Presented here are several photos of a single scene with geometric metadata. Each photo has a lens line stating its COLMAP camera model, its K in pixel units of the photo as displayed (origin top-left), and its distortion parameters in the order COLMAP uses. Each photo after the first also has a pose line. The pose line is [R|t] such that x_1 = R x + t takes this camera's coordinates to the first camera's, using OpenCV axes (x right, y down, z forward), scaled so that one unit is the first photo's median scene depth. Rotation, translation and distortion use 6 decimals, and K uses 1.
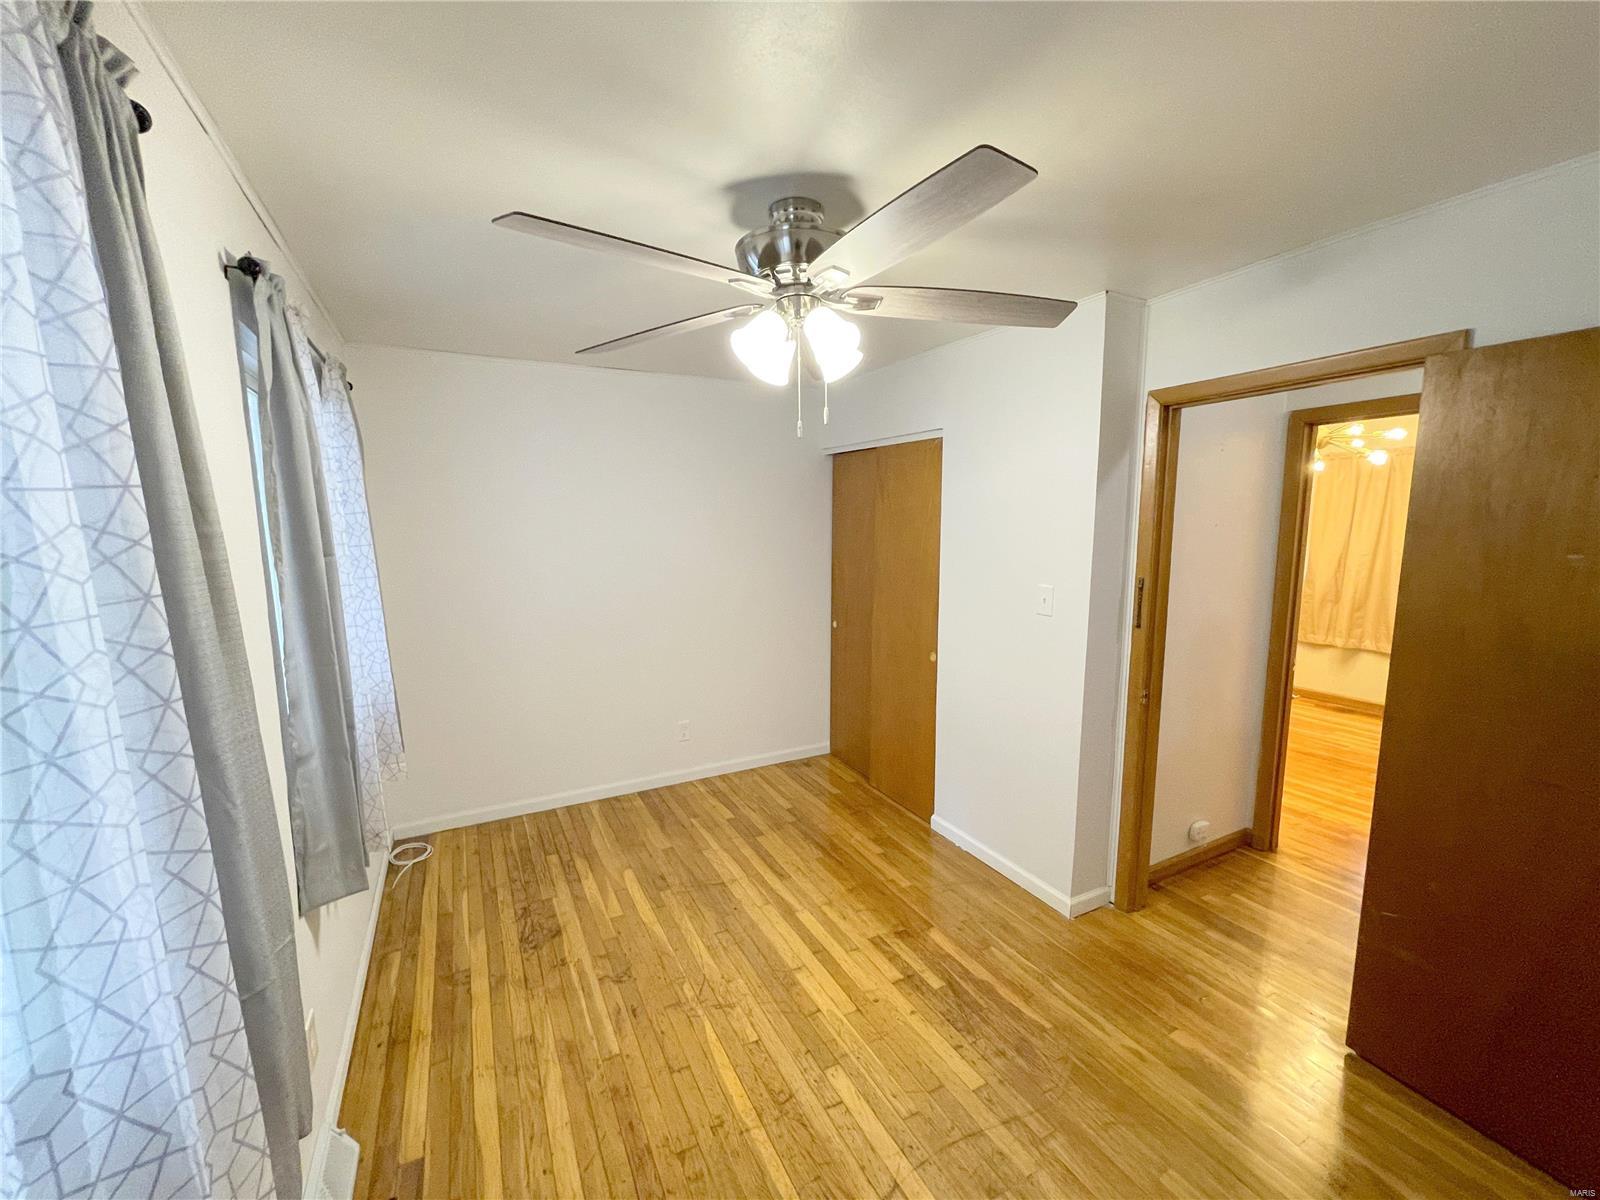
lens RADIAL K [[648.6, 0, 797.2], [0, 648.6, 611.7], [0, 0, 1]] dist [0.000047, 0.000304]
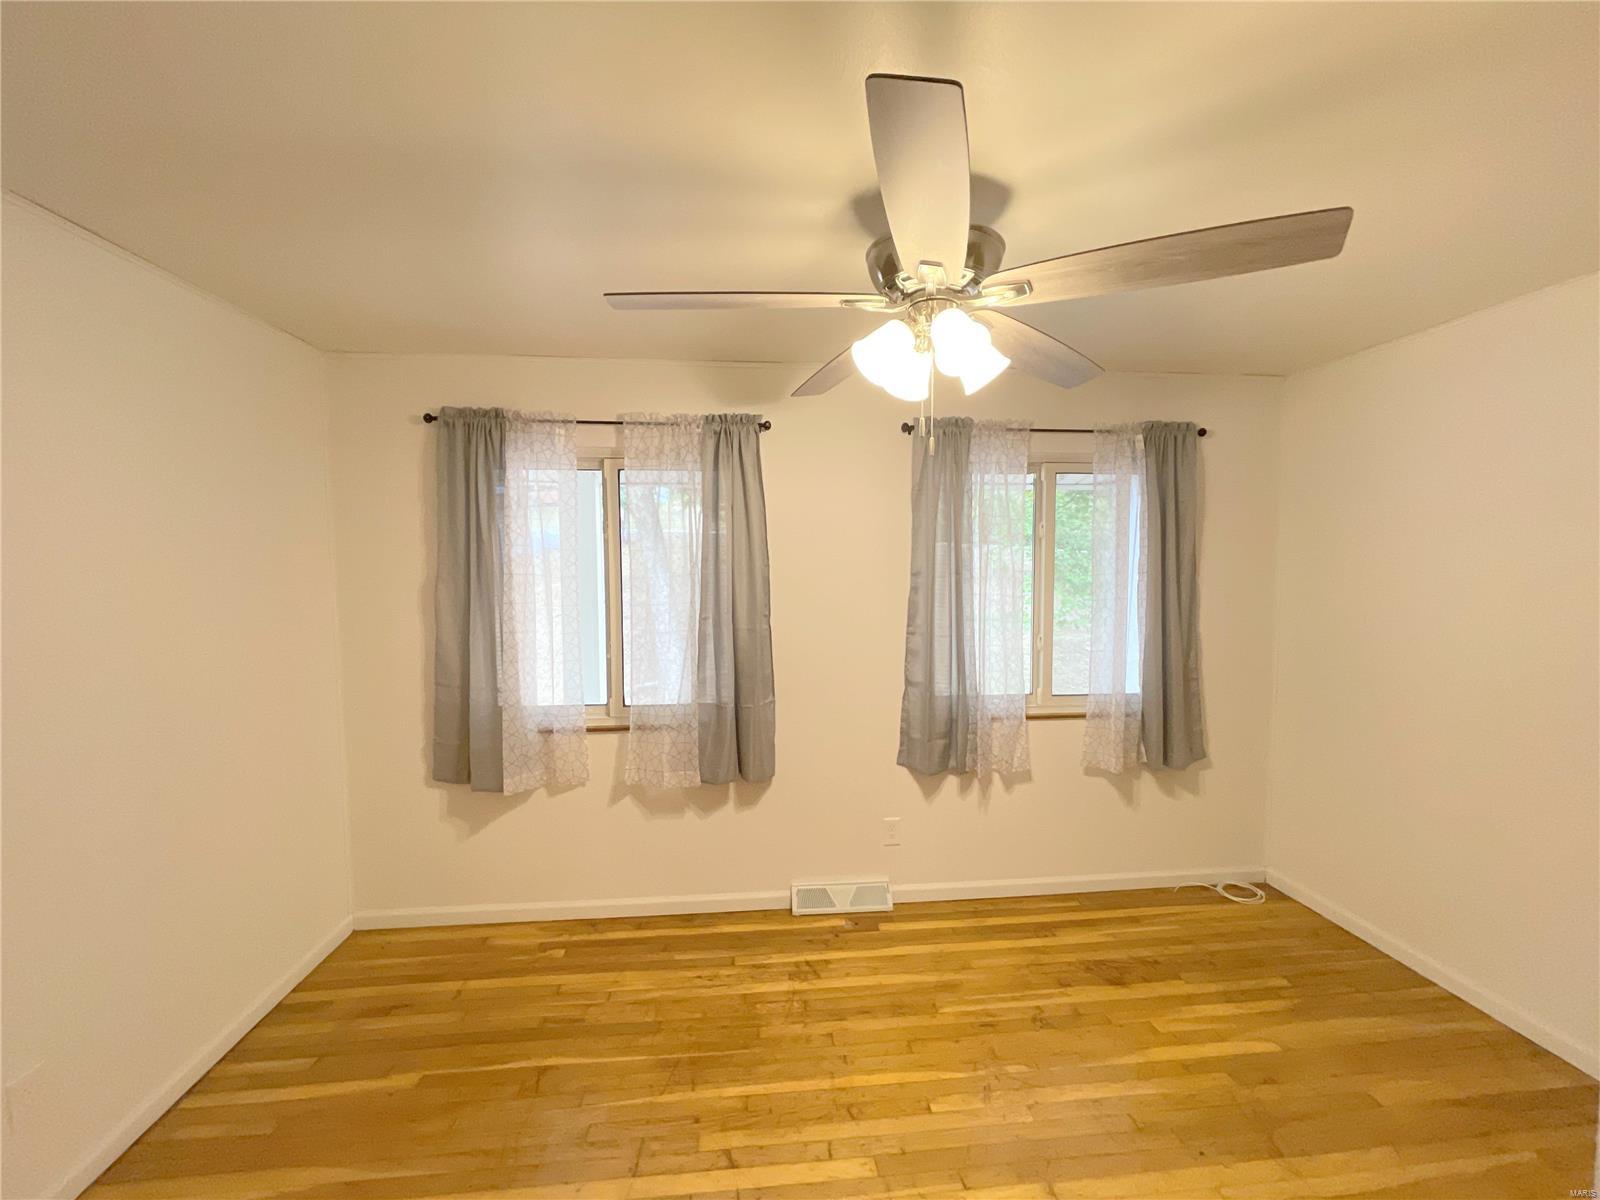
lens RADIAL K [[642.6, 0, 804.3], [0, 642.6, 603.0], [0, 0, 1]] dist [0.007548, -0.000128]
pose [[-0.365431, 0.066466, -0.928463, 0.682041], [-0.123547, 0.985159, 0.119152, -0.119753], [0.922603, 0.158251, -0.351796, 0.872829]]
